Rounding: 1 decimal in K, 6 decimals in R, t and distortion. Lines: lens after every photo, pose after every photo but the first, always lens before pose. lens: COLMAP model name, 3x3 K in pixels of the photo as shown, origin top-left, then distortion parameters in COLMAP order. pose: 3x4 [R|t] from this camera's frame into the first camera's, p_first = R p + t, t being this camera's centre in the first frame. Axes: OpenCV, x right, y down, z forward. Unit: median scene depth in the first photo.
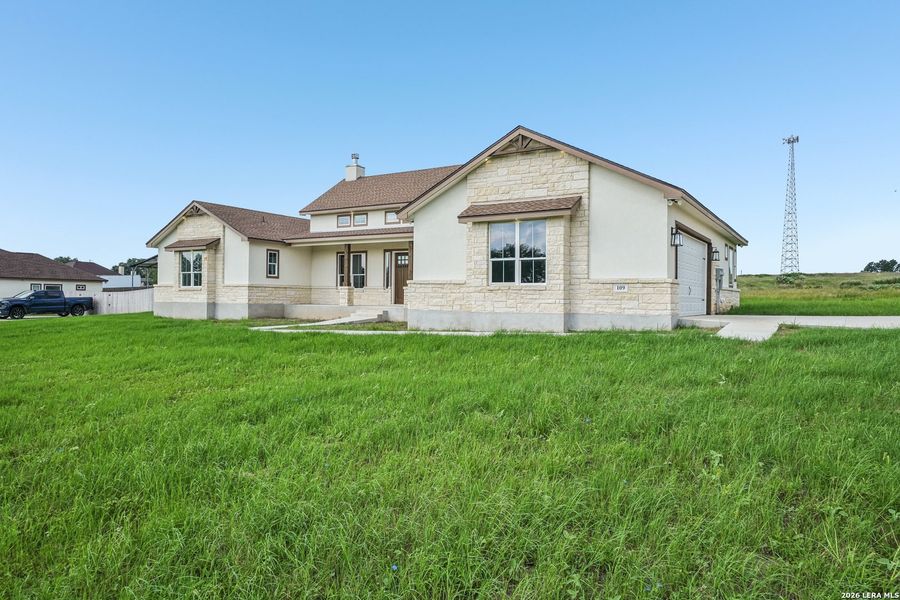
lens RADIAL K [[605.1, 0, 446.9], [0, 605.1, 319.4], [0, 0, 1]] dist [0.000571, 0.002219]
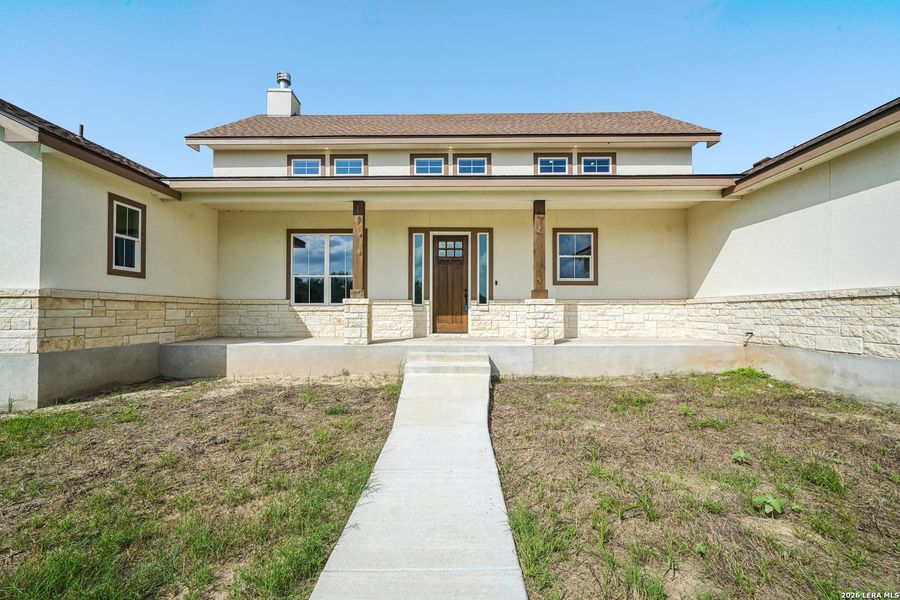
lens RADIAL K [[385.8, 0, 450.8], [0, 385.8, 310.6], [0, 0, 1]] dist [-0.002993, -0.000398]
pose [[0.857145, -0.010636, 0.514965, -0.245188], [0.027511, 0.999305, -0.025153, -0.036460], [-0.514339, 0.035727, 0.856842, 0.712335]]
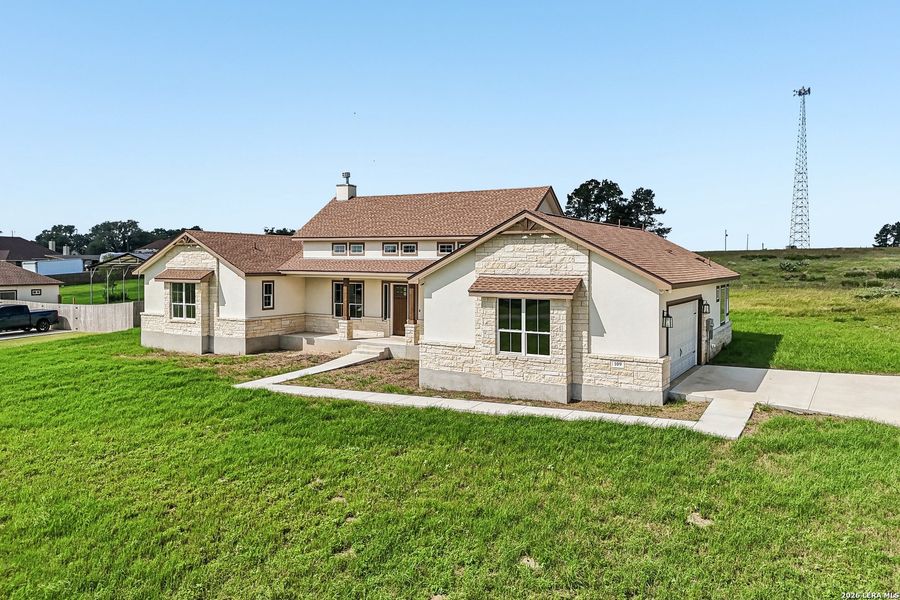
lens RADIAL K [[685.2, 0, 450.0], [0, 685.2, 300.0], [0, 0, 1]] dist [0.029034, -0.004040]
pose [[0.999024, -0.009063, 0.043240, -0.040995], [0.008040, 0.999685, 0.023762, -0.110781], [-0.043442, -0.023391, 0.998782, -0.134644]]
